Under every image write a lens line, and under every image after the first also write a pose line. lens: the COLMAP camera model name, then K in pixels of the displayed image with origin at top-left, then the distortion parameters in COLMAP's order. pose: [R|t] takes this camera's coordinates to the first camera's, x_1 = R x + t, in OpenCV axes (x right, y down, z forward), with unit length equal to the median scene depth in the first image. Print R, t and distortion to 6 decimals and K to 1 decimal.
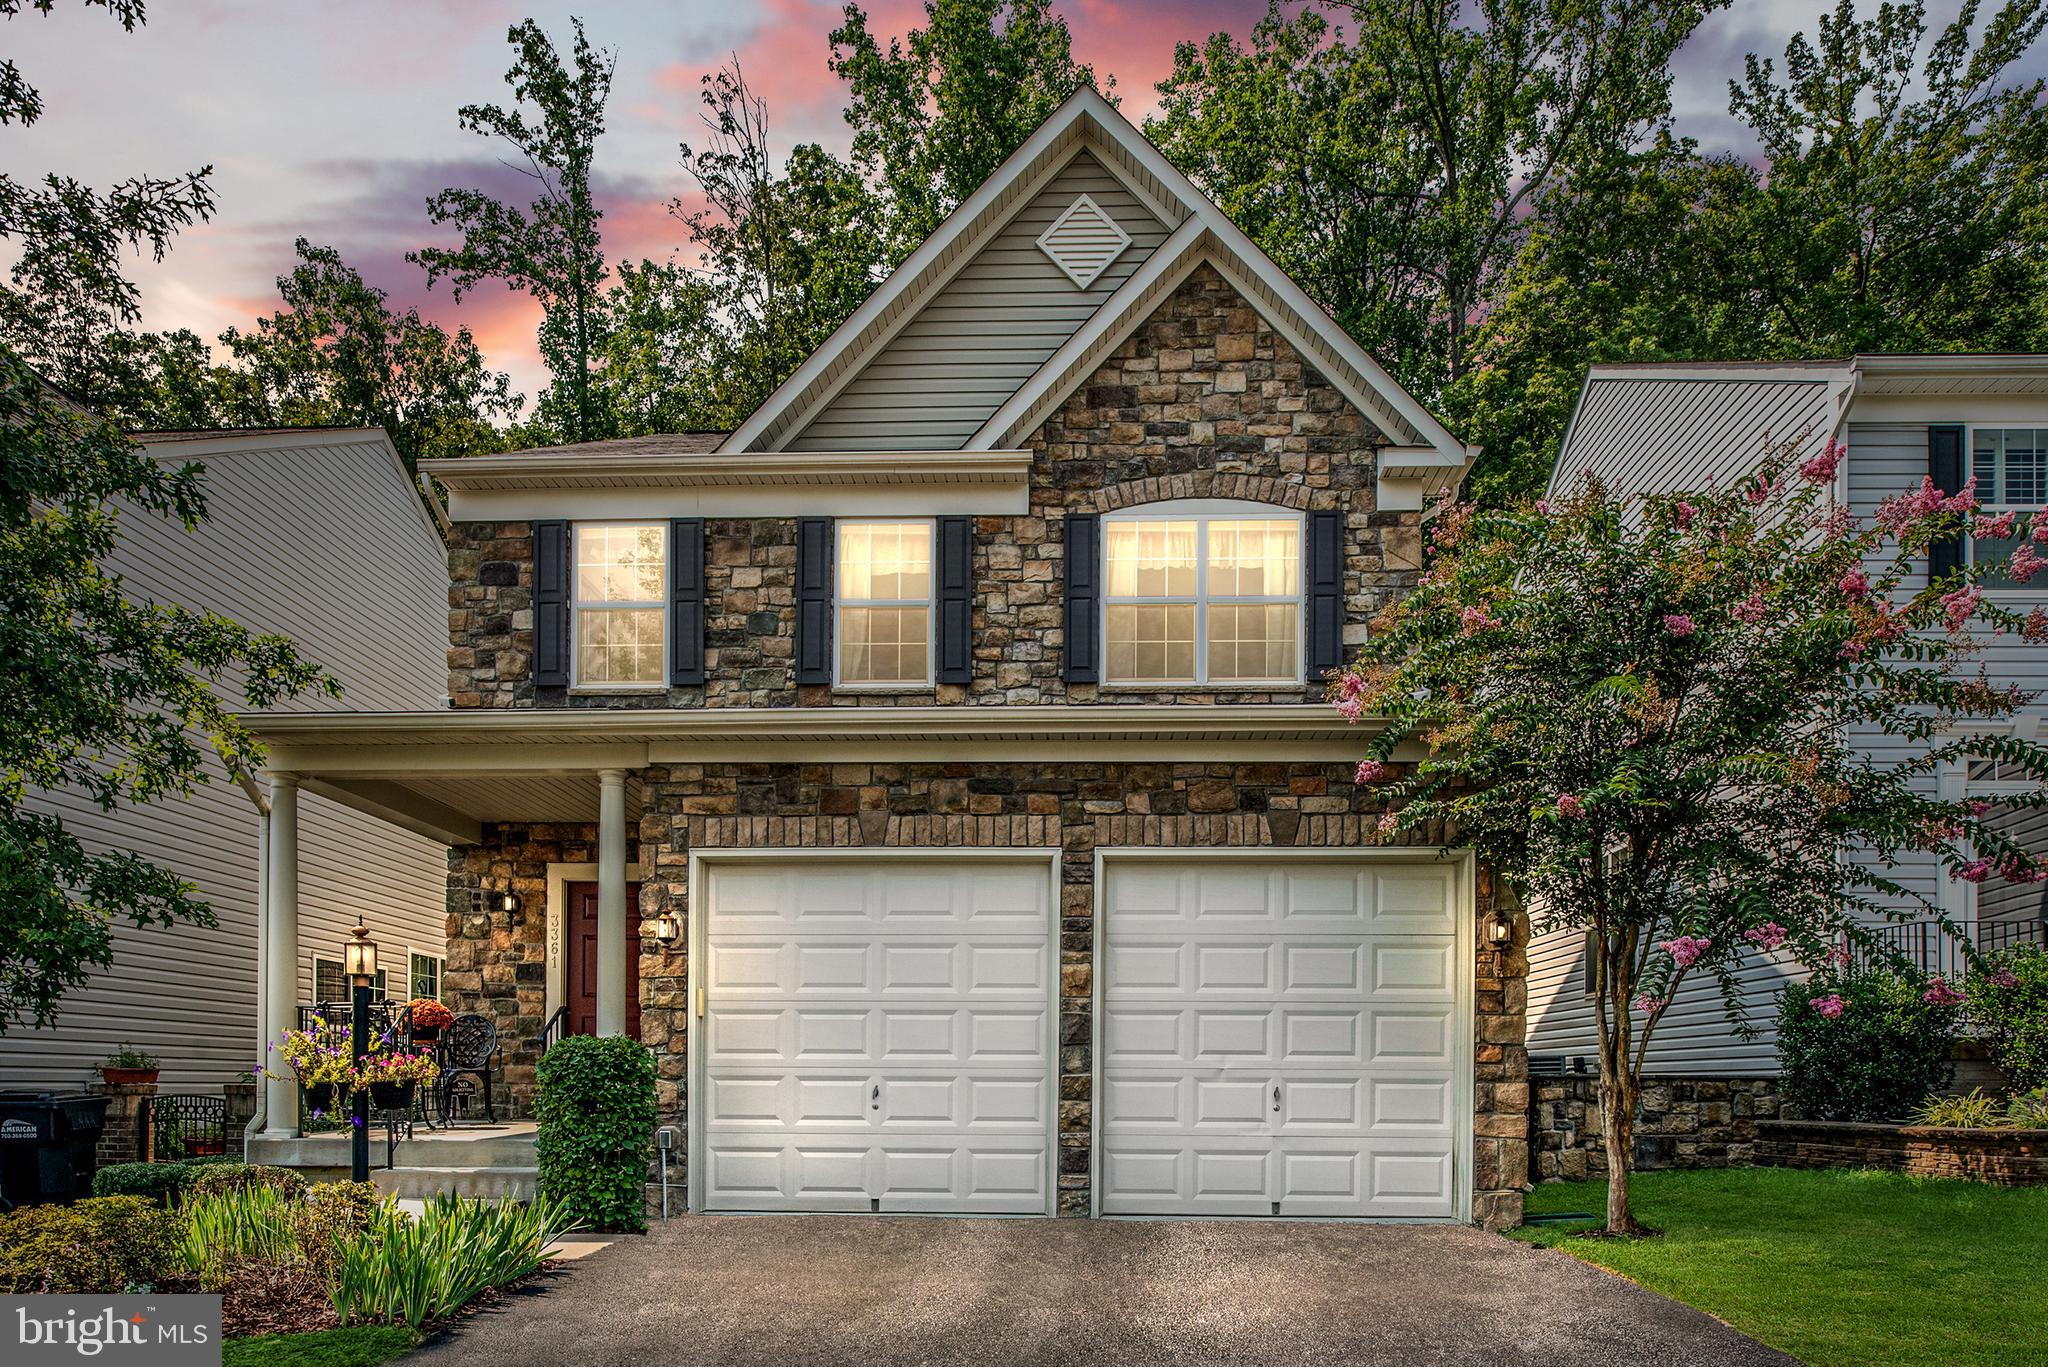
lens RADIAL K [[1403.3, 0, 1025.9], [0, 1403.3, 1083.9], [0, 0, 1]] dist [-0.010619, -0.007615]
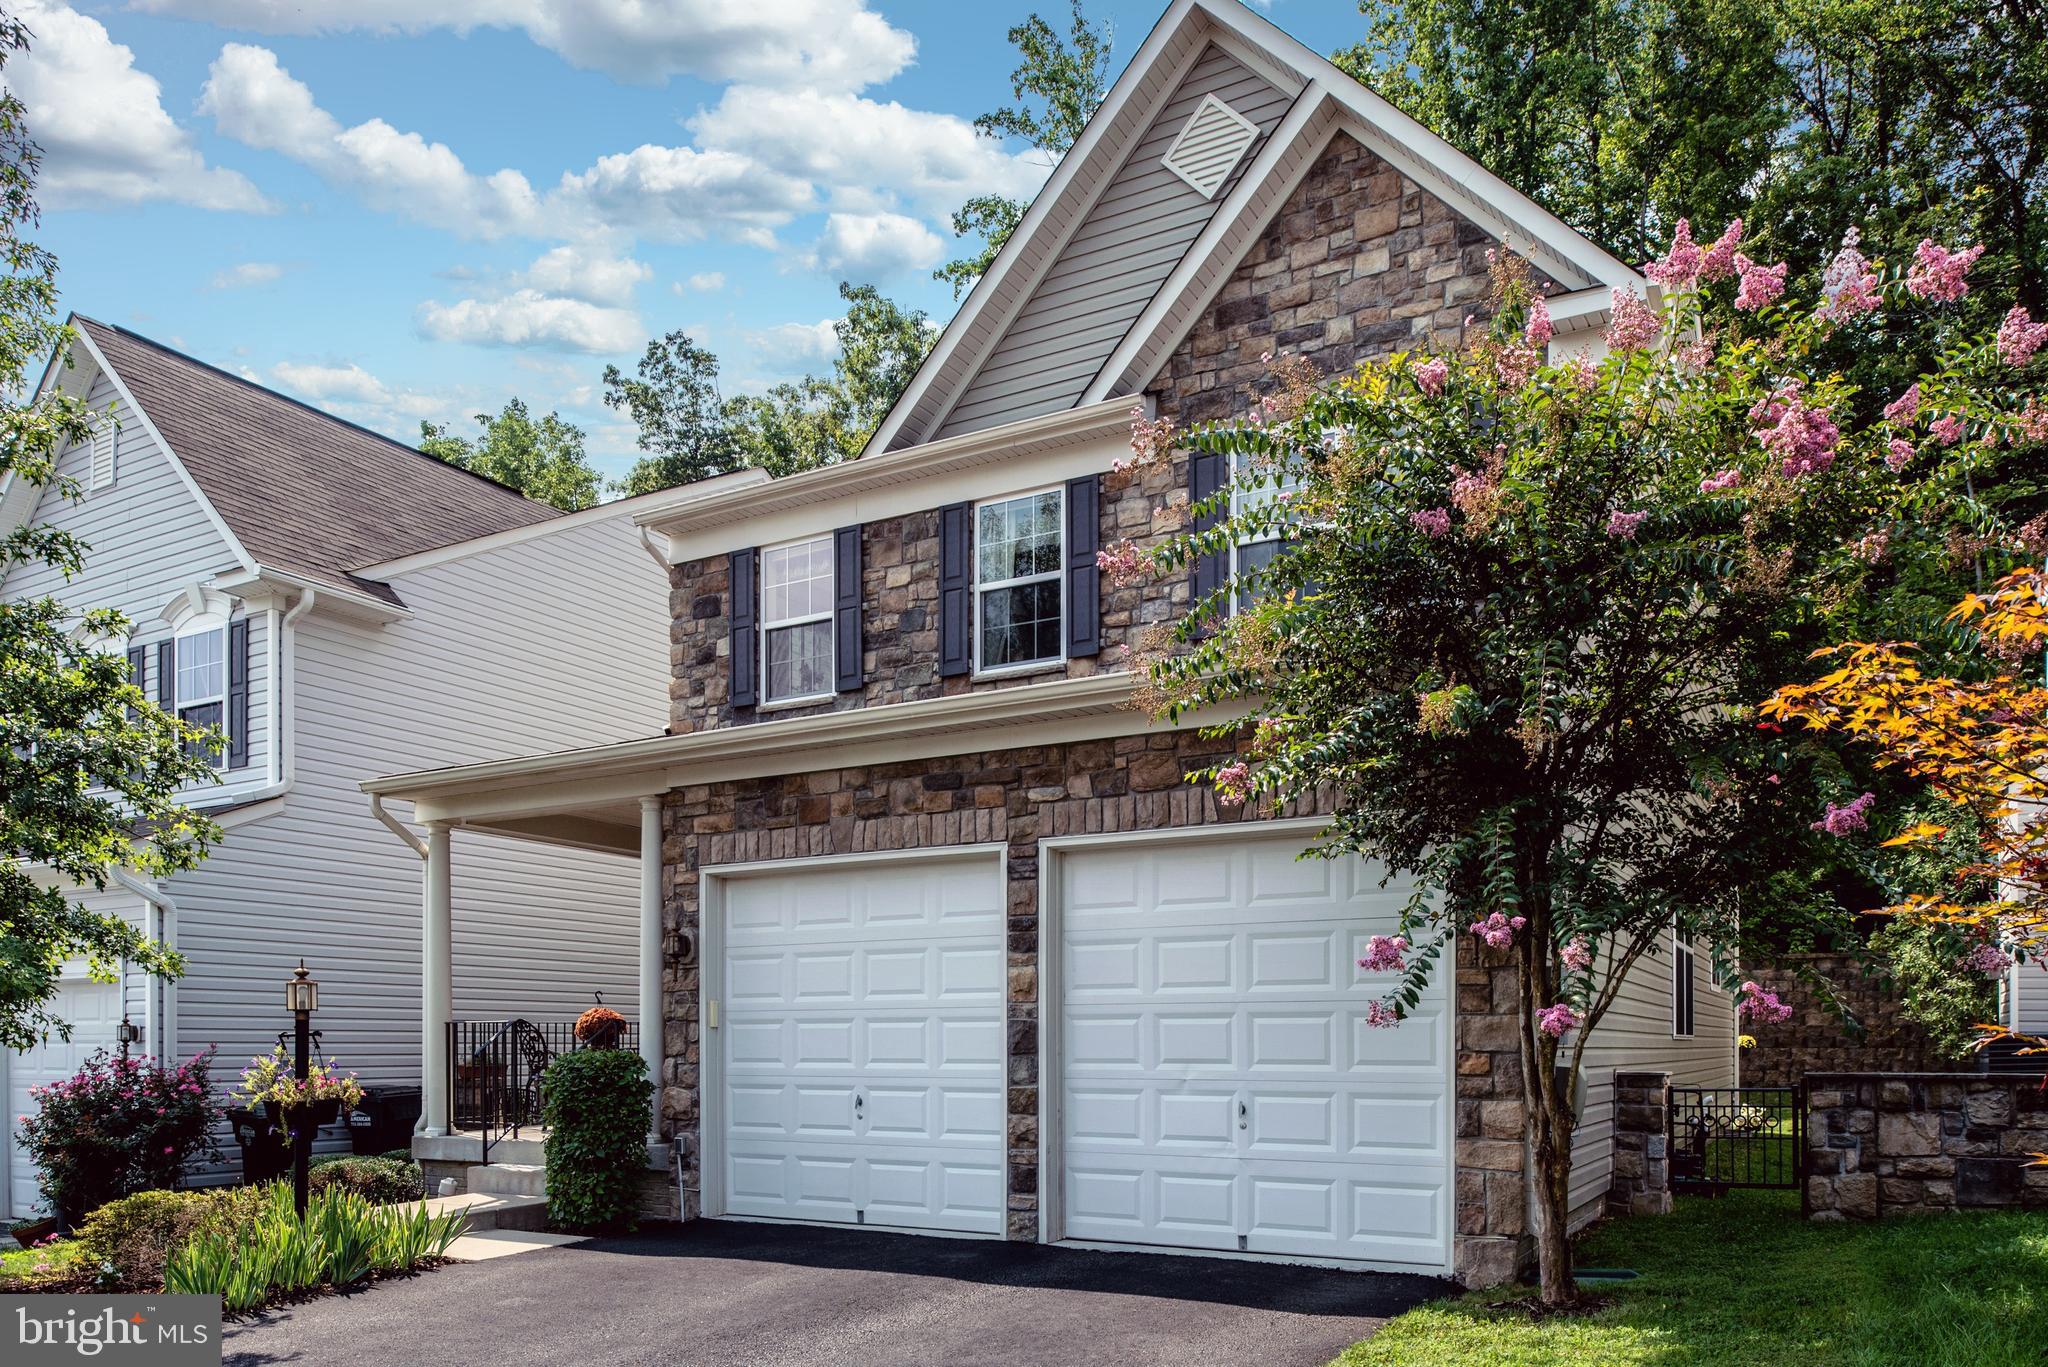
lens RADIAL K [[1483.1, 0, 1019.2], [0, 1483.1, 1044.3], [0, 0, 1]] dist [-0.008246, -0.011793]
pose [[0.888340, -0.007397, -0.459126, 0.366168], [0.006898, 0.999972, -0.002764, -0.023978], [0.459134, -0.000712, 0.888367, 0.100368]]
